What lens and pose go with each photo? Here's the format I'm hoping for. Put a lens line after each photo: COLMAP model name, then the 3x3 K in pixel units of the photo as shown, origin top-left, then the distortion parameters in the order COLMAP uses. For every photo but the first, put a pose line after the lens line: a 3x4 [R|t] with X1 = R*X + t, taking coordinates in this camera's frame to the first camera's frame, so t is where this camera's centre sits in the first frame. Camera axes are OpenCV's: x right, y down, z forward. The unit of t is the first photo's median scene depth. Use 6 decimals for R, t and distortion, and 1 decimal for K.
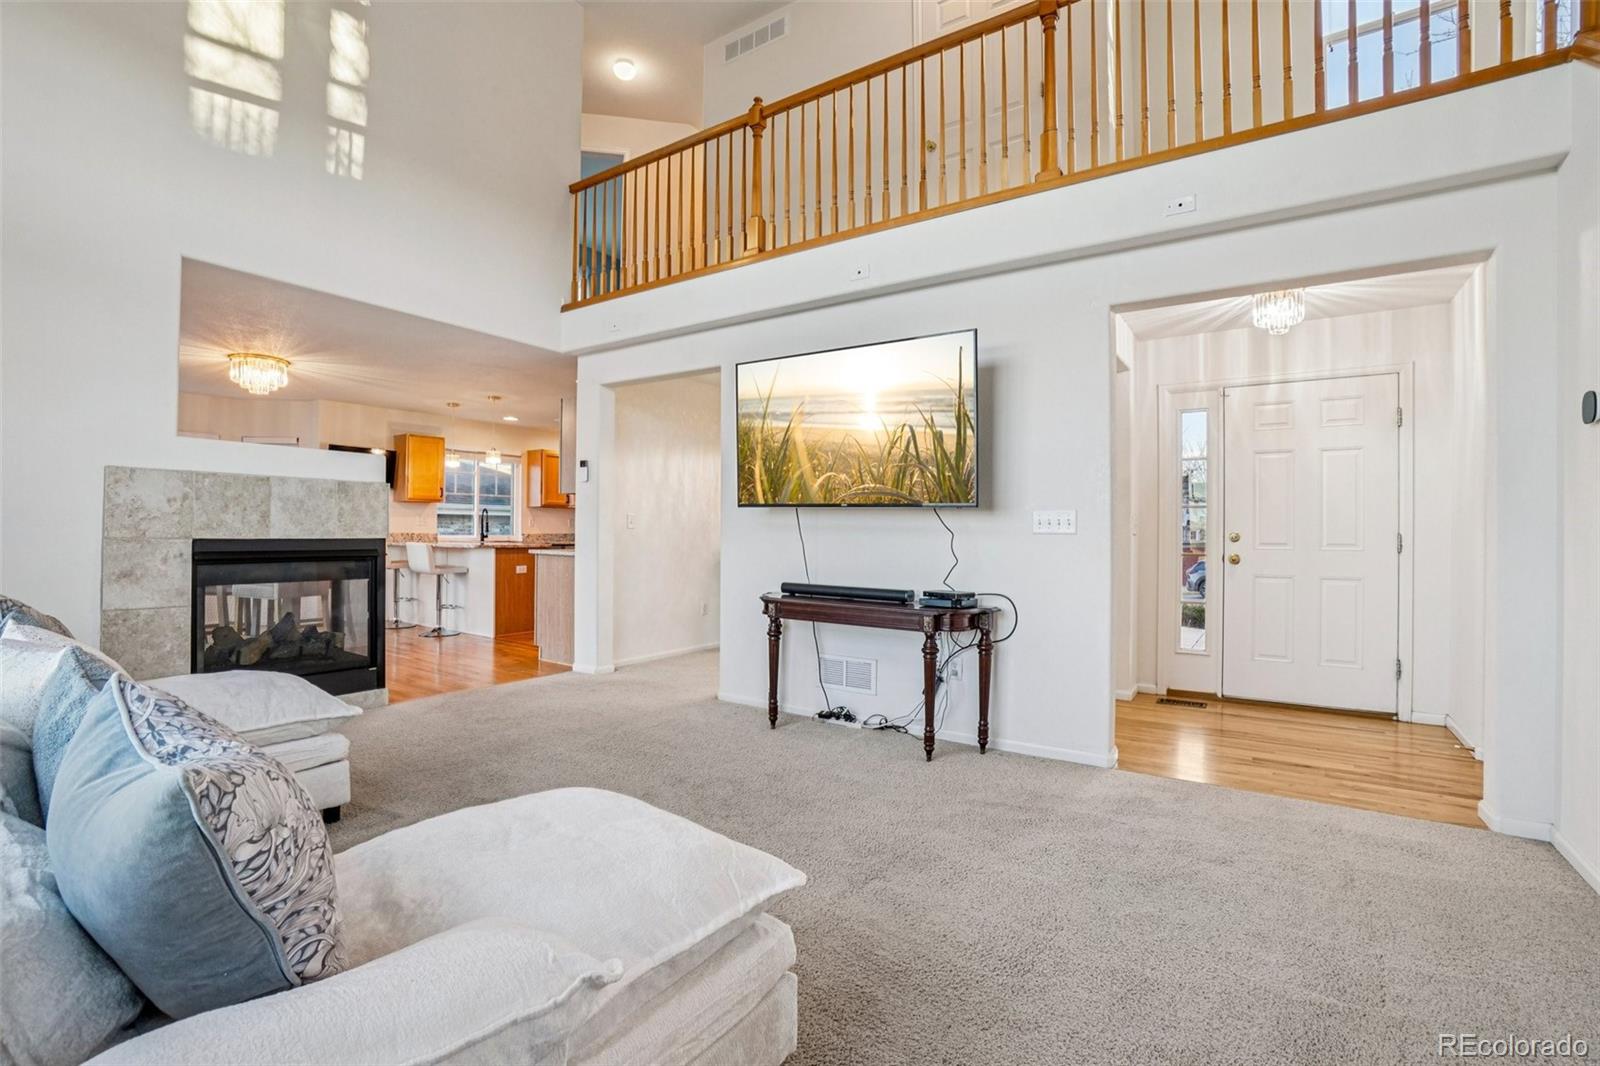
lens RADIAL K [[721.6, 0, 795.1], [0, 721.6, 523.3], [0, 0, 1]] dist [-0.062945, 0.023160]
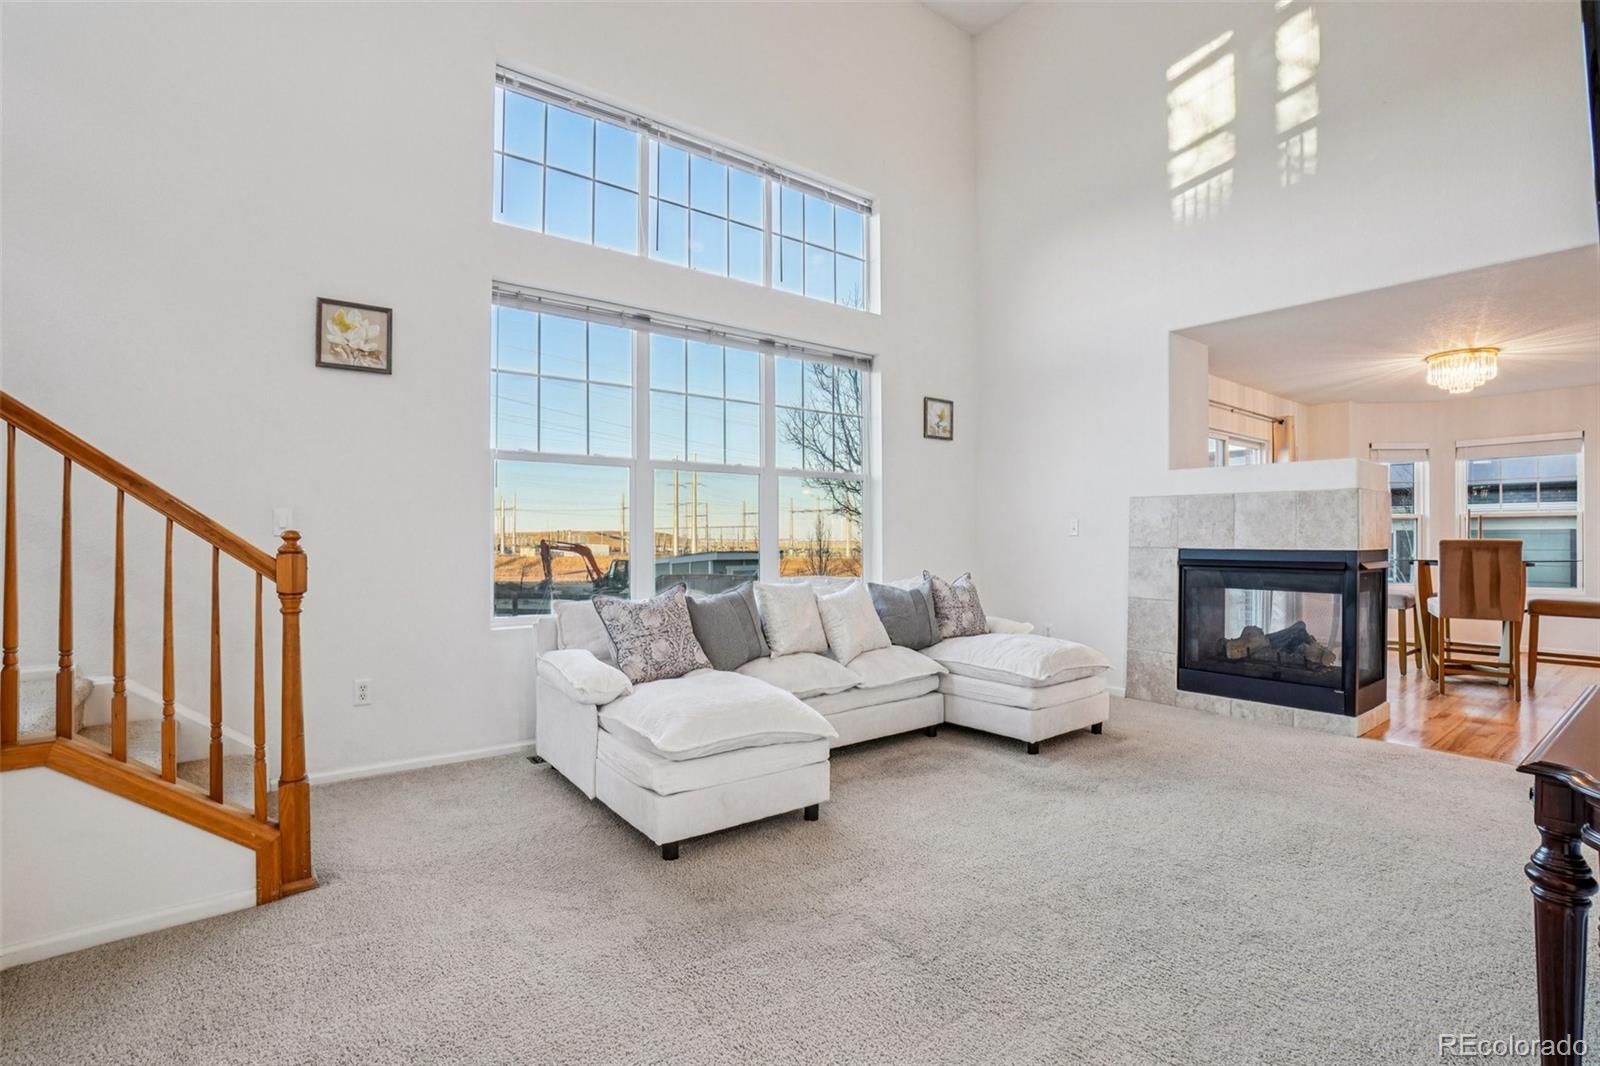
lens RADIAL K [[758.9, 0, 800.0], [0, 758.9, 533.0], [0, 0, 1]] dist [-0.033968, -0.000028]
pose [[-0.311561, -0.016806, -0.950078, 0.572659], [0.003793, 0.999814, -0.018930, 0.015044], [0.950219, -0.009502, -0.311439, 0.671947]]
